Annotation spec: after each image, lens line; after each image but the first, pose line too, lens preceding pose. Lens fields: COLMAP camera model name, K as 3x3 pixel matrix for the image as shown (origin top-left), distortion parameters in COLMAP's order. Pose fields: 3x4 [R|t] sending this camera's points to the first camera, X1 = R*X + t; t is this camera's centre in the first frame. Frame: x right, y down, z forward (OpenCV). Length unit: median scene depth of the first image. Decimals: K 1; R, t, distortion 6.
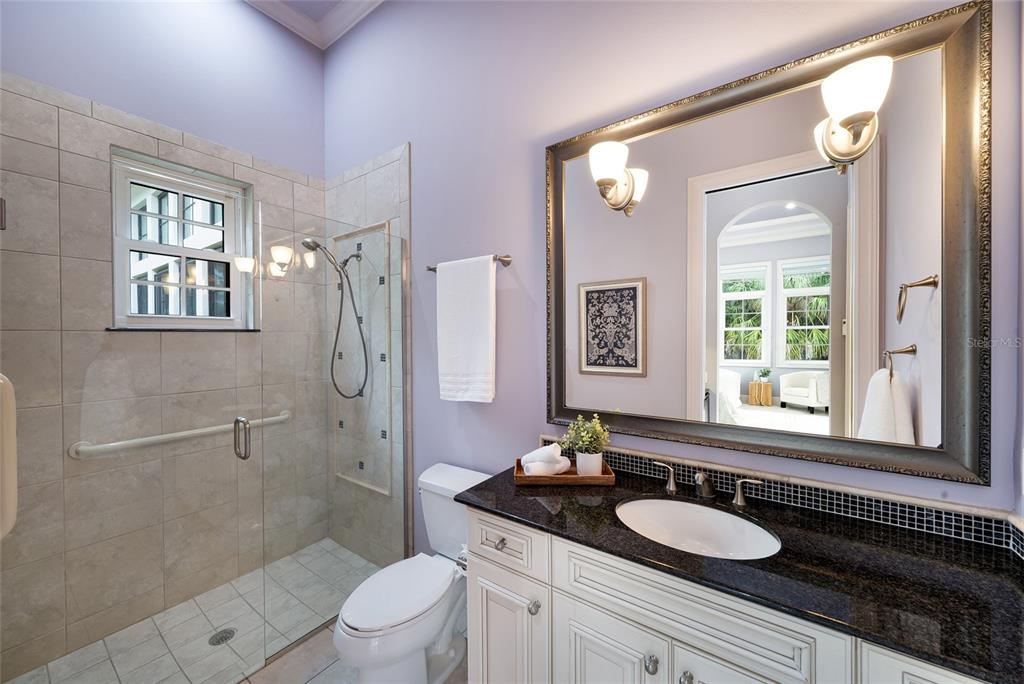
lens RADIAL K [[376.1, 0, 510.7], [0, 376.1, 339.6], [0, 0, 1]] dist [-0.003857, 0.000149]
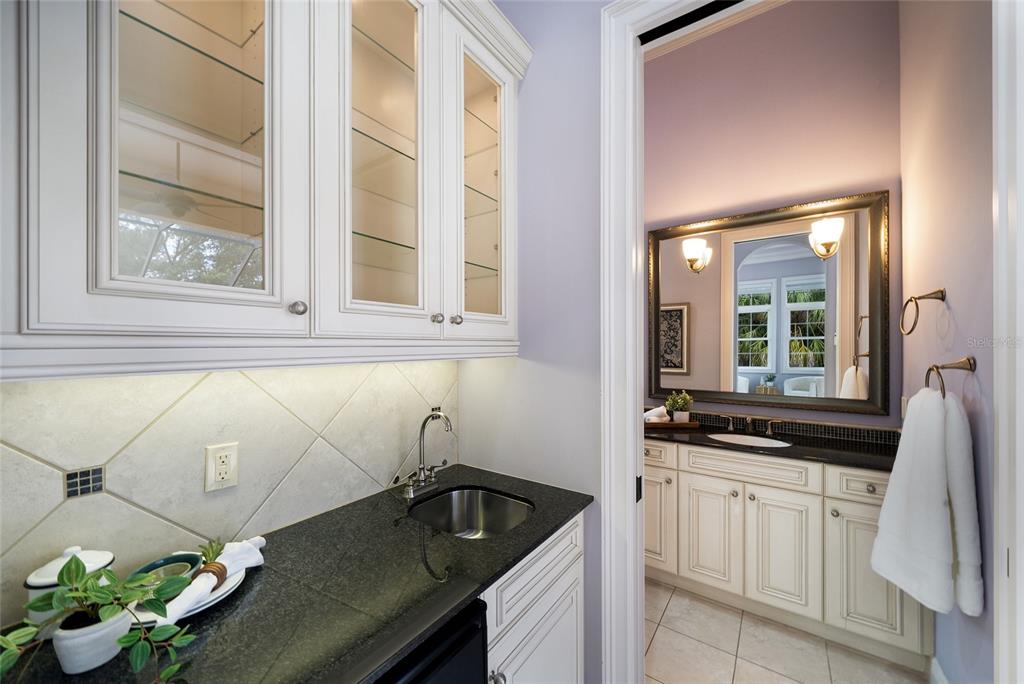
lens RADIAL K [[376.1, 0, 512.9], [0, 376.1, 345.6], [0, 0, 1]] dist [-0.003857, 0.000149]
pose [[0.999994, 0.003534, -0.000156, -0.278518], [-0.003535, 0.999976, -0.006032, 0.002327], [0.000135, 0.006032, 0.999982, -0.363816]]
